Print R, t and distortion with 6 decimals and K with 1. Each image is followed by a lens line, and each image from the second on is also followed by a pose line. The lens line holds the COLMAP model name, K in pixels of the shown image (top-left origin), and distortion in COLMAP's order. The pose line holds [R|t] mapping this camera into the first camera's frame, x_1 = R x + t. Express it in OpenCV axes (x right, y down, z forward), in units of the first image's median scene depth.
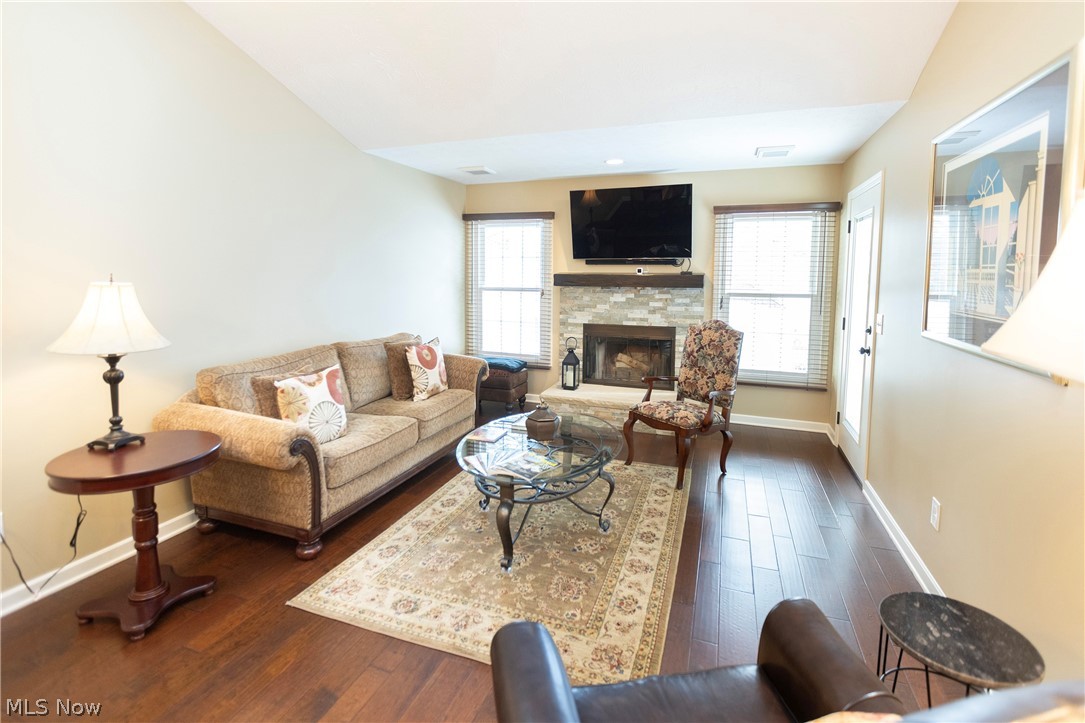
lens RADIAL K [[516.6, 0, 539.6], [0, 516.6, 309.8], [0, 0, 1]] dist [-0.000125, 0.000133]
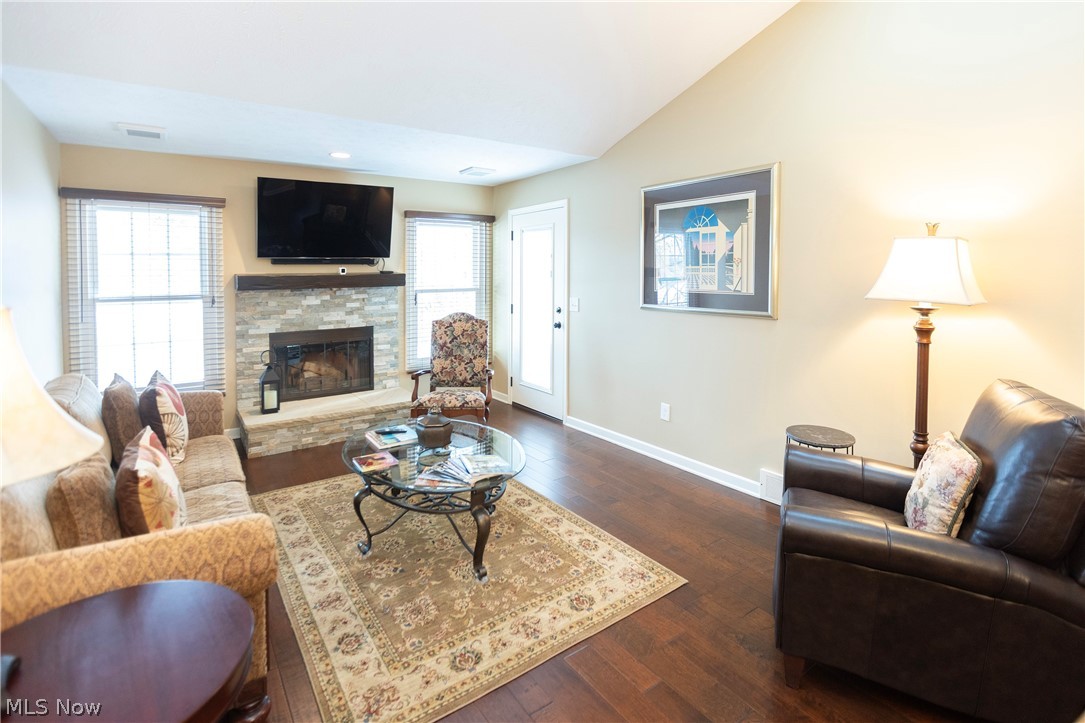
lens RADIAL K [[522.4, 0, 516.0], [0, 522.4, 291.6], [0, 0, 1]] dist [-0.012823, 0.009176]
pose [[0.576318, -0.042159, 0.816137, -0.419039], [0.071924, 0.997410, 0.000734, -0.014799], [-0.814054, 0.058277, 0.577857, 0.187218]]
